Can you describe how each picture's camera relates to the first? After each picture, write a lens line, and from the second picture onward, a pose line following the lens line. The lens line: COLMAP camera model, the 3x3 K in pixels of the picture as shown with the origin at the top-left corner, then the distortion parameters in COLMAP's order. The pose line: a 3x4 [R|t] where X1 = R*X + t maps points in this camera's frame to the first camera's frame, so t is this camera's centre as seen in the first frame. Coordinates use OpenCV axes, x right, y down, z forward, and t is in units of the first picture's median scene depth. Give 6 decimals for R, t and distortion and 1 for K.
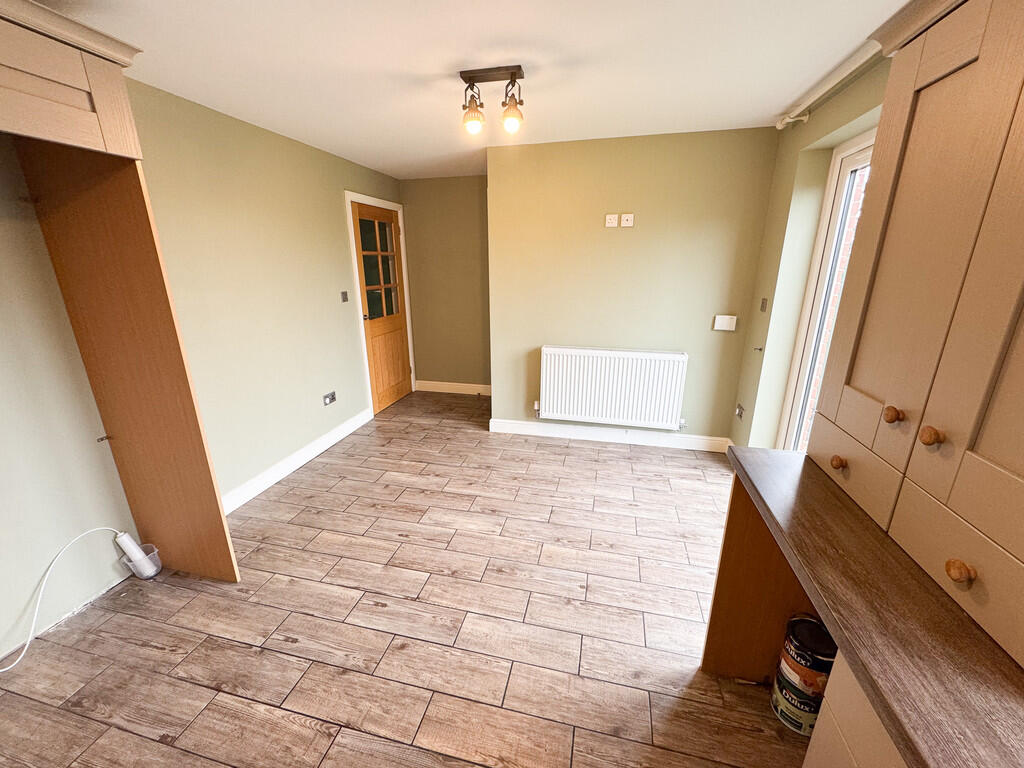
lens RADIAL K [[411.5, 0, 509.4], [0, 411.5, 384.8], [0, 0, 1]] dist [0.001713, 0.000011]
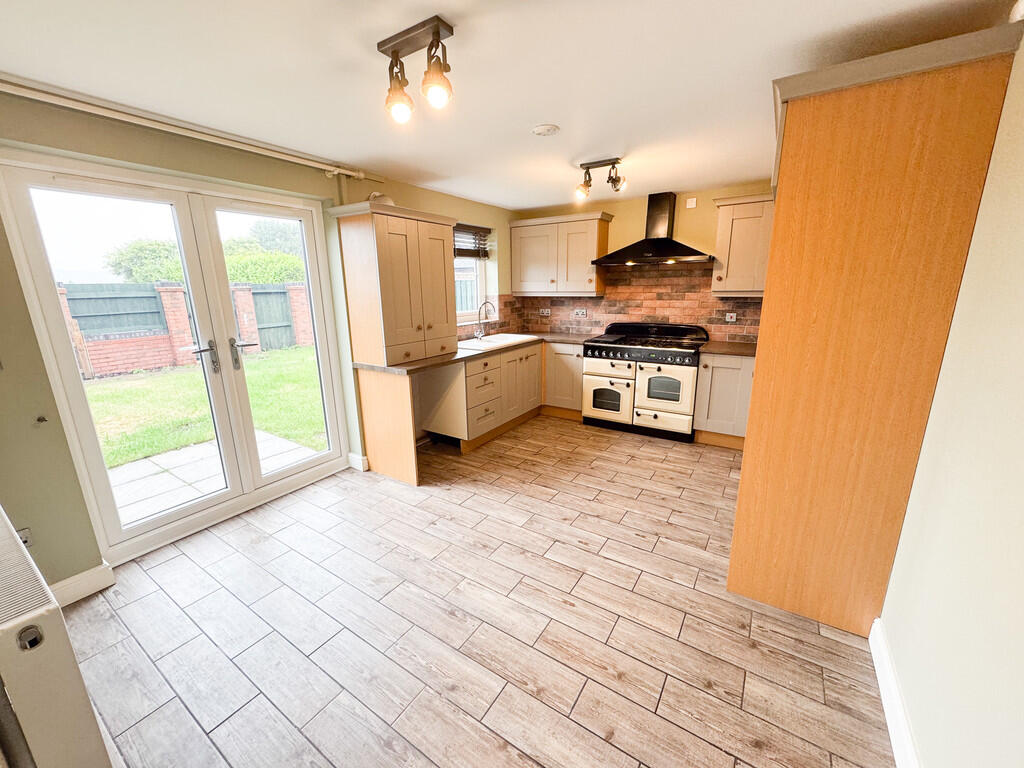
lens RADIAL K [[411.5, 0, 507.3], [0, 411.5, 384.6], [0, 0, 1]] dist [0.001713, 0.000011]
pose [[-0.939847, -0.062529, 0.335825, -0.438358], [0.117172, 0.864449, 0.488875, -0.497991], [-0.320872, 0.498817, -0.805123, 1.666201]]
